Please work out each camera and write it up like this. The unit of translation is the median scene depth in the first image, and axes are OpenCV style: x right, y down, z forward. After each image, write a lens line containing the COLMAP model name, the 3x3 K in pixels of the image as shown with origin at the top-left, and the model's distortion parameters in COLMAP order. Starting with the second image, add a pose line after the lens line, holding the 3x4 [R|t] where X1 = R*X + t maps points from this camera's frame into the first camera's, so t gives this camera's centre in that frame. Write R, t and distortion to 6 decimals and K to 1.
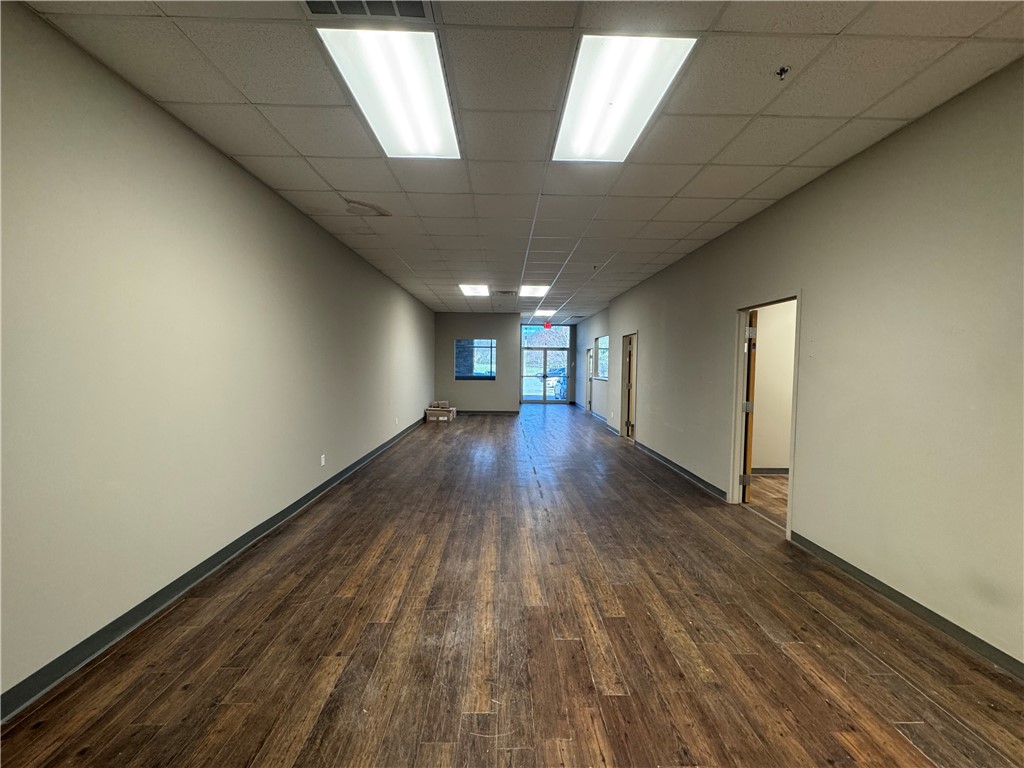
lens RADIAL K [[408.4, 0, 512.0], [0, 408.4, 384.0], [0, 0, 1]] dist [-0.001367, 0.000255]
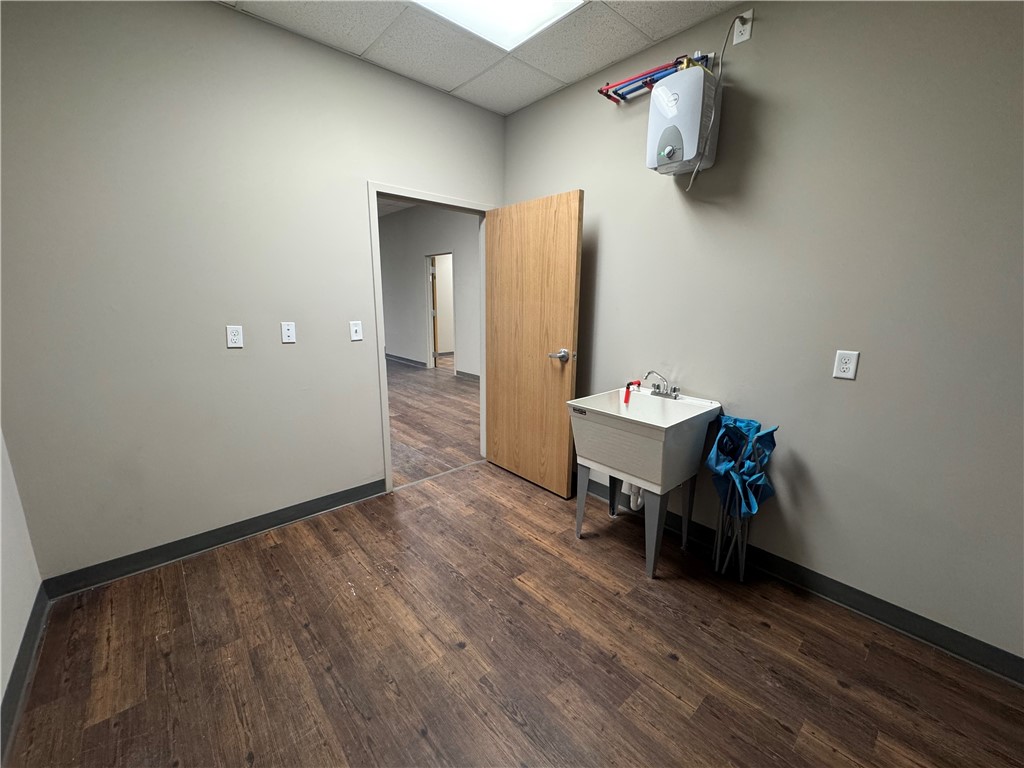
lens RADIAL K [[408.4, 0, 512.0], [0, 408.4, 384.0], [0, 0, 1]] dist [-0.001367, 0.000255]
pose [[0.757733, -0.136095, 0.638215, -0.350870], [0.031473, 0.984494, 0.172569, 0.065947], [-0.651805, -0.110675, 0.750267, -0.605064]]
